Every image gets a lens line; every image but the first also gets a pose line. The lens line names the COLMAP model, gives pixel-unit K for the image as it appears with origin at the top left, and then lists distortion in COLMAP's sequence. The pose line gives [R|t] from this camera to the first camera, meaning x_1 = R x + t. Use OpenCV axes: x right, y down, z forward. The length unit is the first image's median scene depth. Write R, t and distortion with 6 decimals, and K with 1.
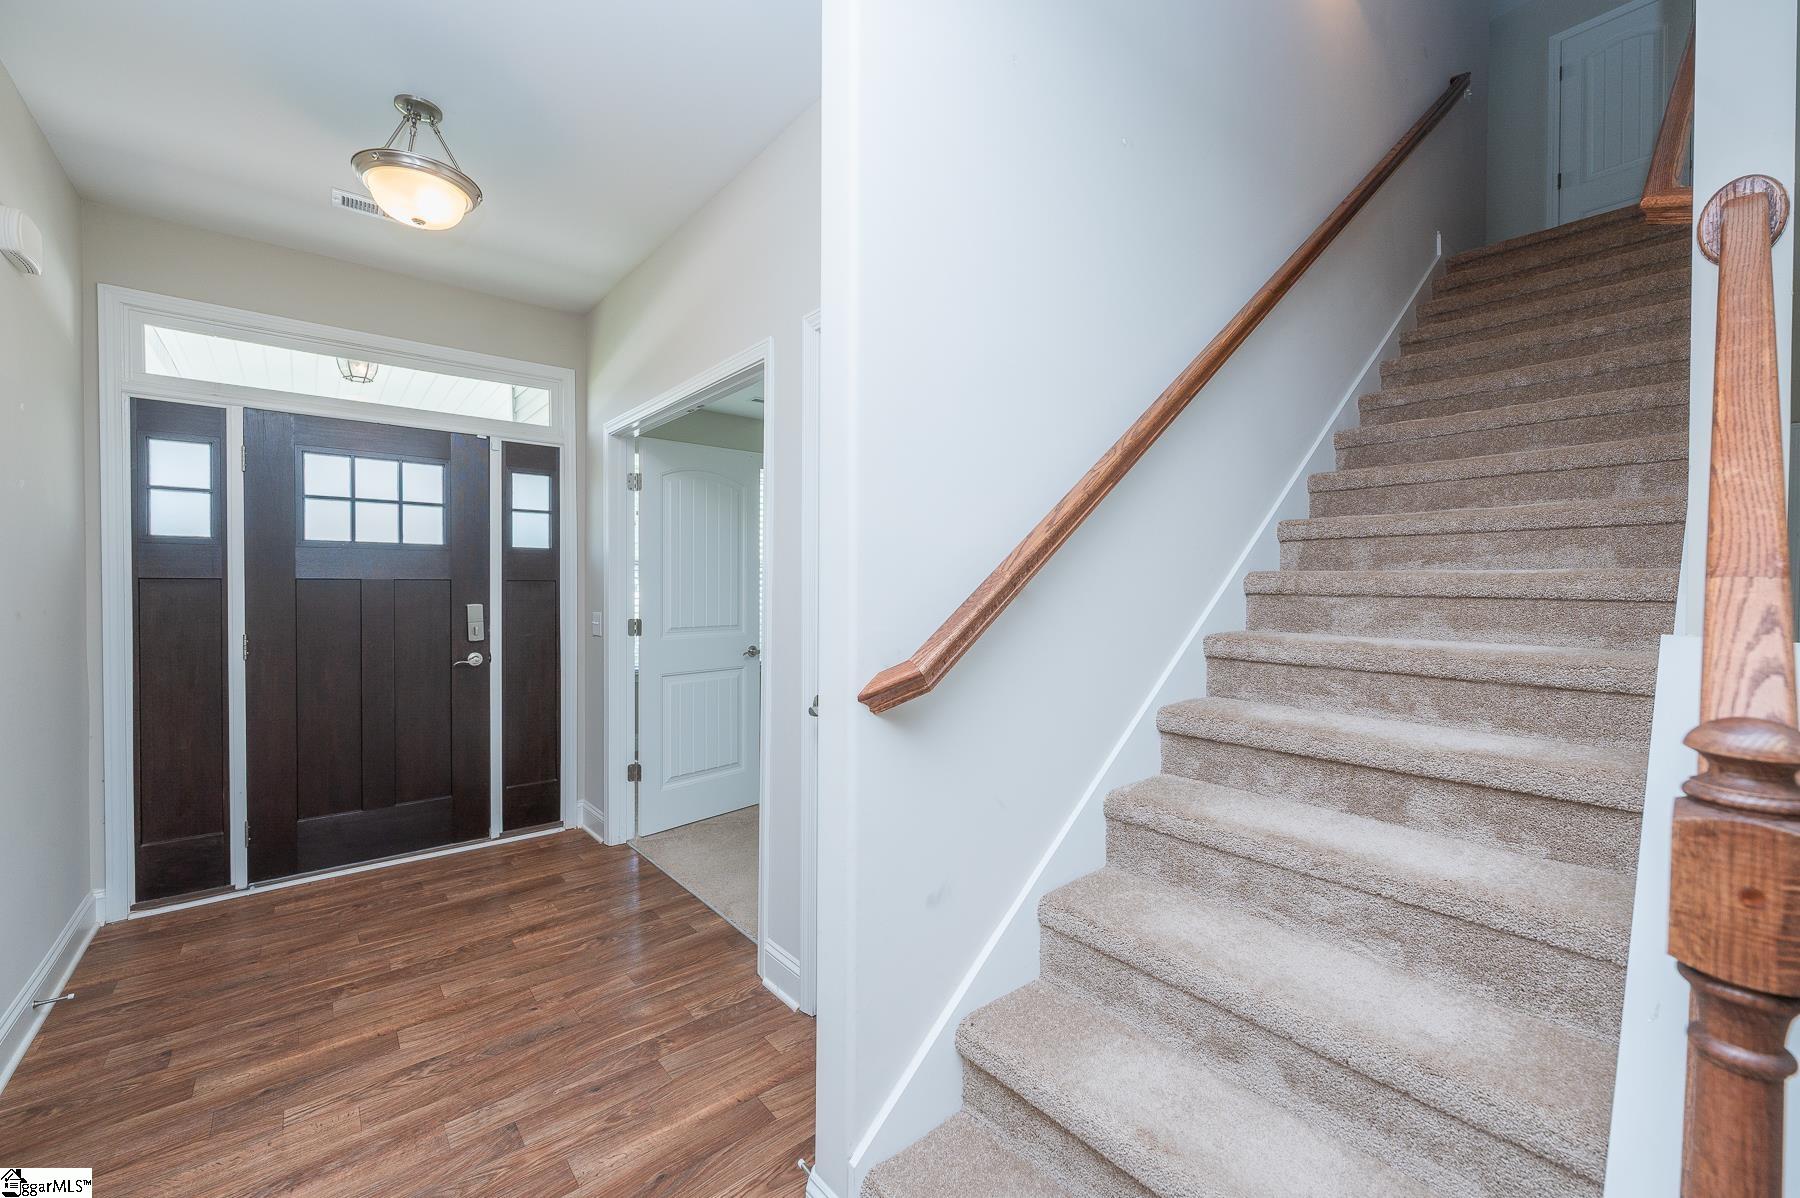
lens RADIAL K [[709.2, 0, 874.7], [0, 709.2, 598.8], [0, 0, 1]] dist [-0.000208, -0.000065]
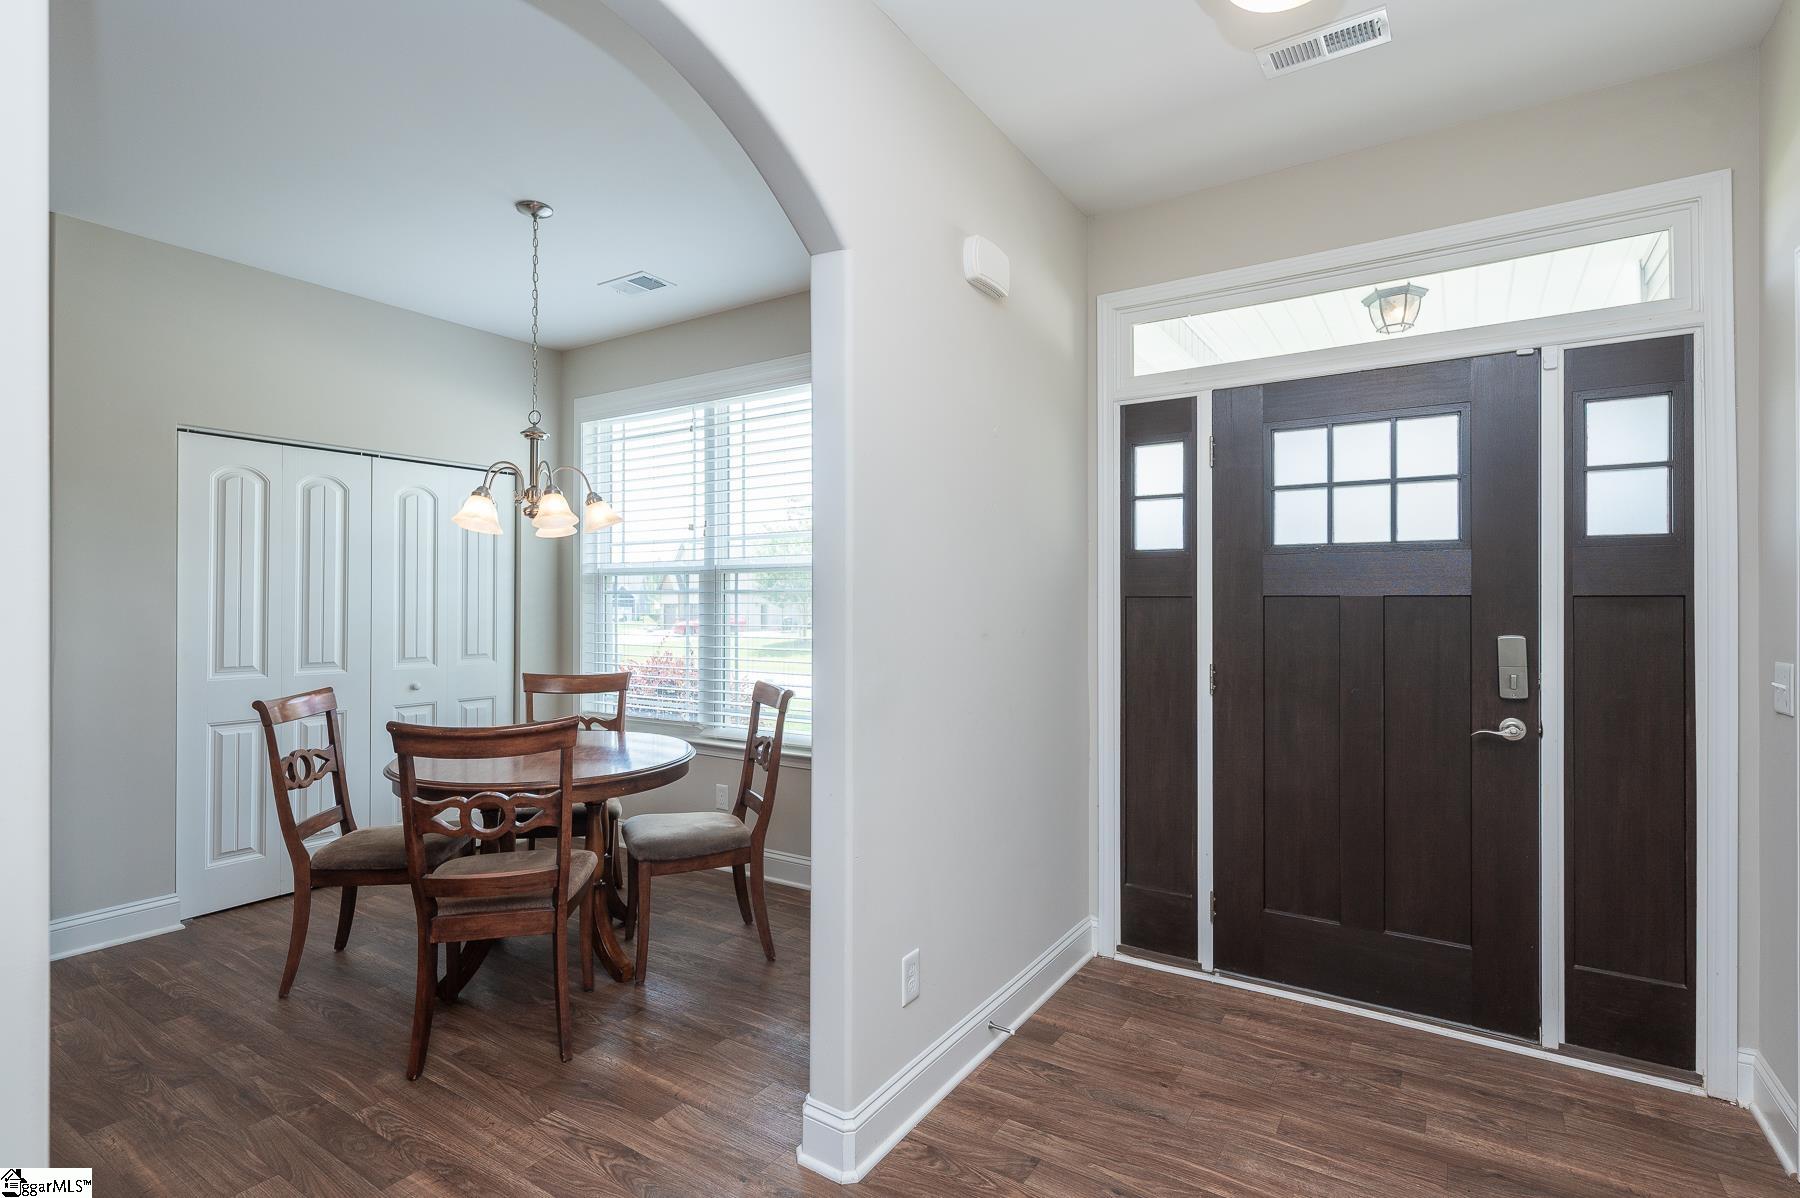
lens RADIAL K [[866.1, 0, 898.6], [0, 866.1, 595.6], [0, 0, 1]] dist [0.002000, -0.000847]
pose [[0.314805, -0.007715, -0.949125, -0.042212], [-0.016117, 0.999779, -0.013473, -0.009334], [0.949019, 0.019538, 0.314612, 0.321710]]
